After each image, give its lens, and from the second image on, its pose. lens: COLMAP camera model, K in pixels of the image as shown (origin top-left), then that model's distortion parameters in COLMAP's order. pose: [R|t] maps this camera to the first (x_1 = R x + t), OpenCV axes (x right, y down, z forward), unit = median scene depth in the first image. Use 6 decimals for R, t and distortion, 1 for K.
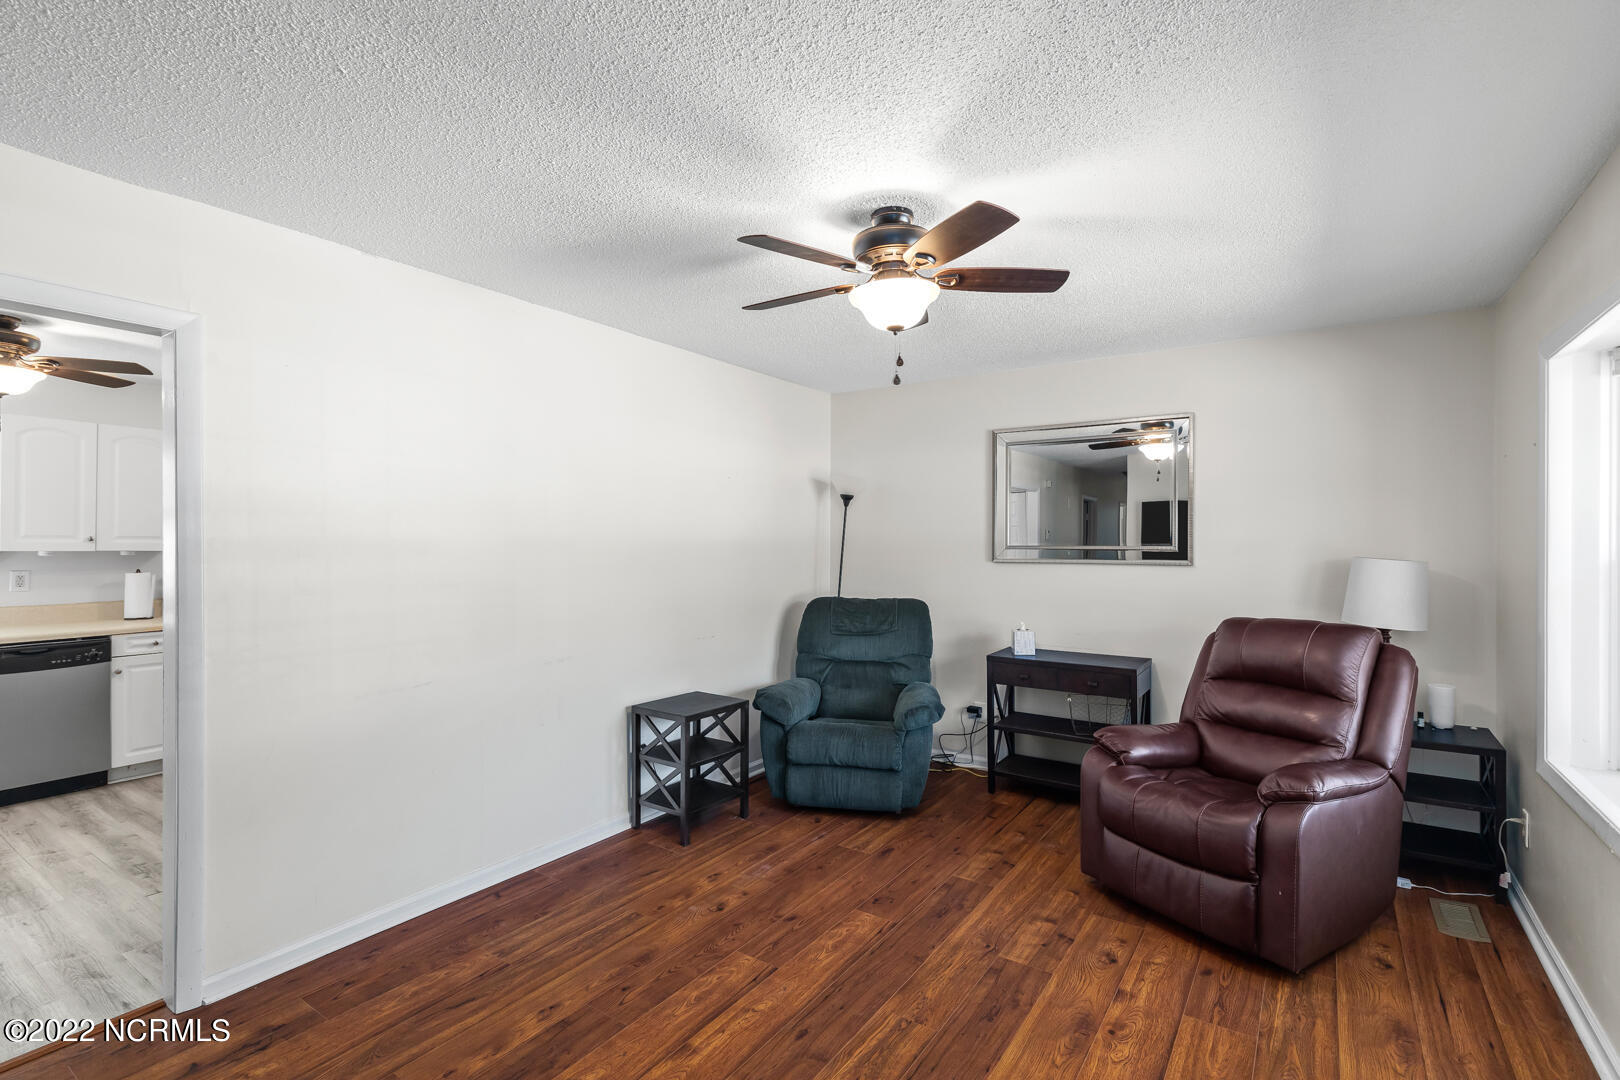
lens RADIAL K [[737.6, 0, 842.3], [0, 737.6, 546.0], [0, 0, 1]] dist [0.018204, -0.004246]
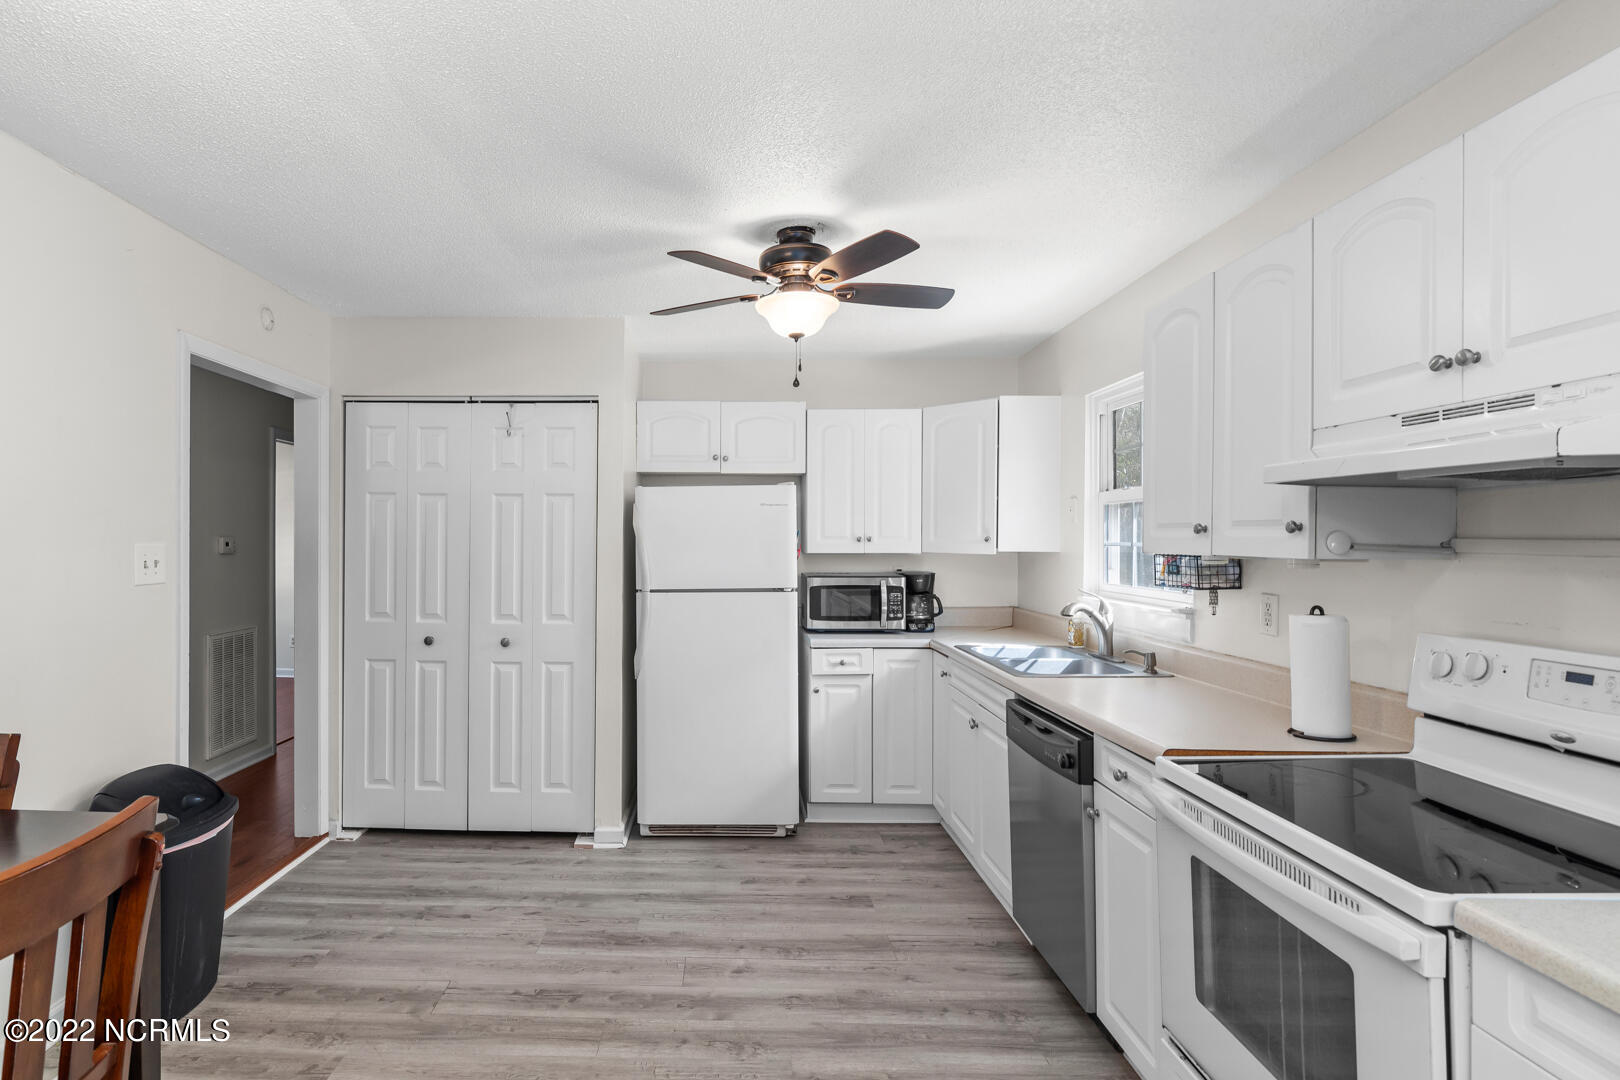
lens RADIAL K [[842.8, 0, 703.8], [0, 842.8, 549.3], [0, 0, 1]] dist [0.001072, 0.000158]
pose [[-0.863522, 0.002820, -0.504304, -0.497780], [-0.002882, 0.999940, 0.010525, -0.001355], [0.504303, 0.010542, -0.863462, 1.336017]]
